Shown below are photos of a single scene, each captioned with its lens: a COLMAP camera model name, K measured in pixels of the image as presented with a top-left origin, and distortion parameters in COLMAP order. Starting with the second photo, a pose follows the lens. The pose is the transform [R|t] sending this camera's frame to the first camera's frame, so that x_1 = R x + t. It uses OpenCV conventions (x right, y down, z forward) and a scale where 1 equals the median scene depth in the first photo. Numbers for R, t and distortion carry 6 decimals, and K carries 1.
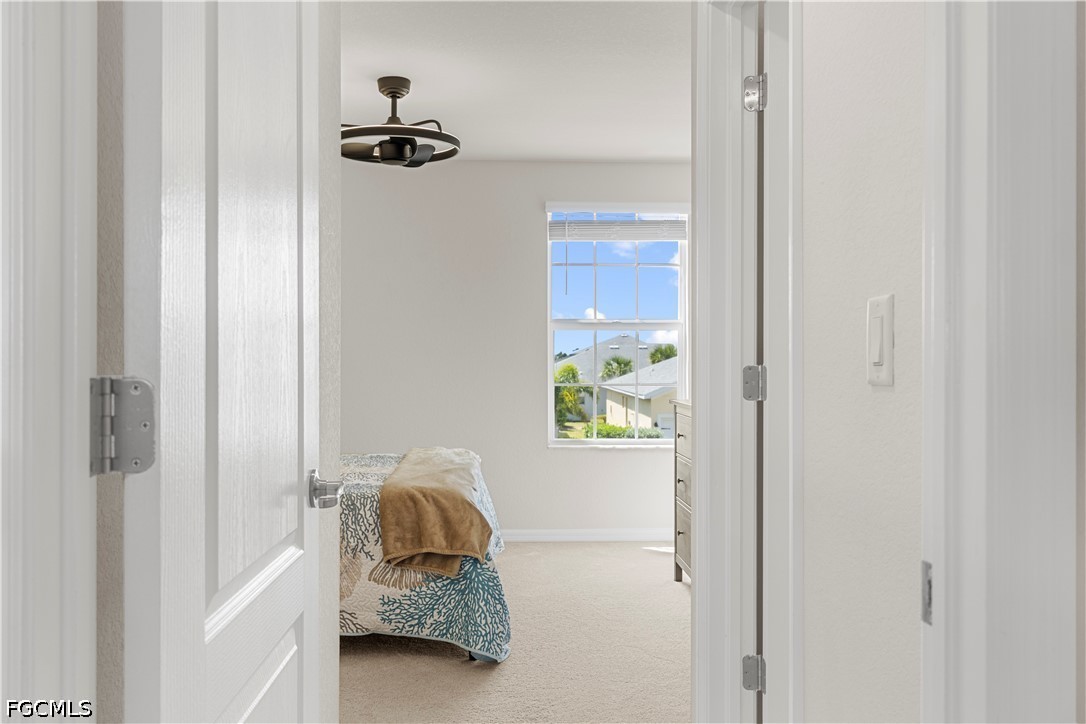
lens RADIAL K [[932.5, 0, 542.9], [0, 932.5, 362.9], [0, 0, 1]] dist [-0.016050, -0.007226]
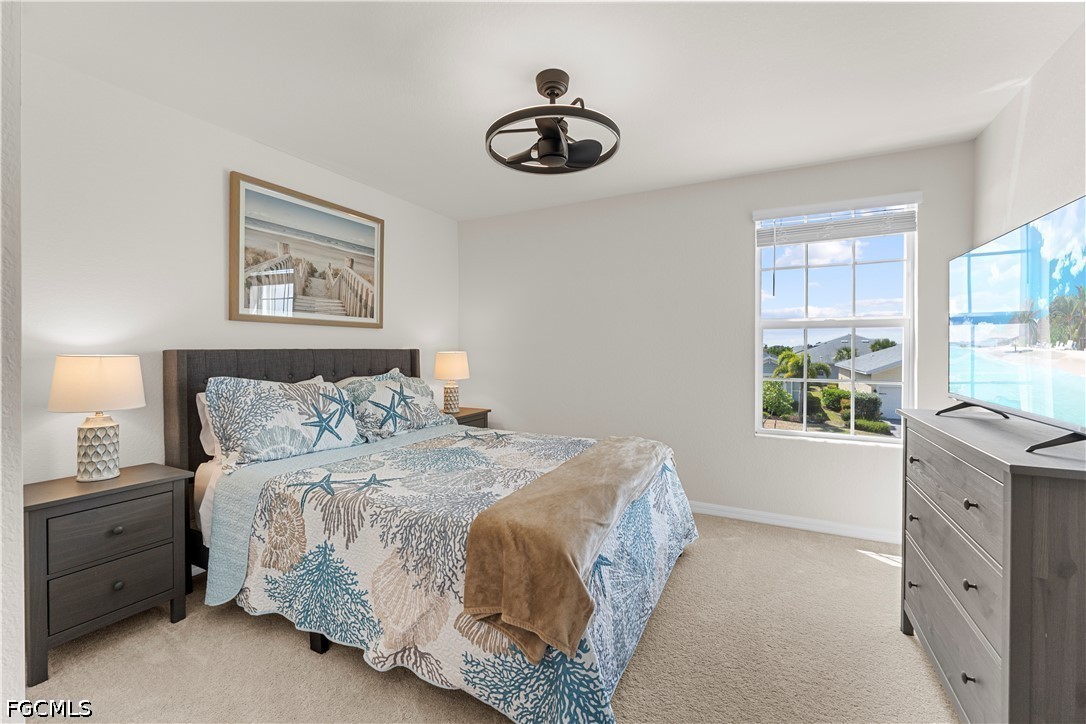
lens RADIAL K [[454.2, 0, 542.2], [0, 454.2, 352.4], [0, 0, 1]] dist [-0.008606, 0.000653]
pose [[0.870686, 0.006092, -0.491802, 0.081738], [-0.003148, 0.999972, 0.006813, -0.017957], [0.491830, -0.004384, 0.870680, 0.683215]]
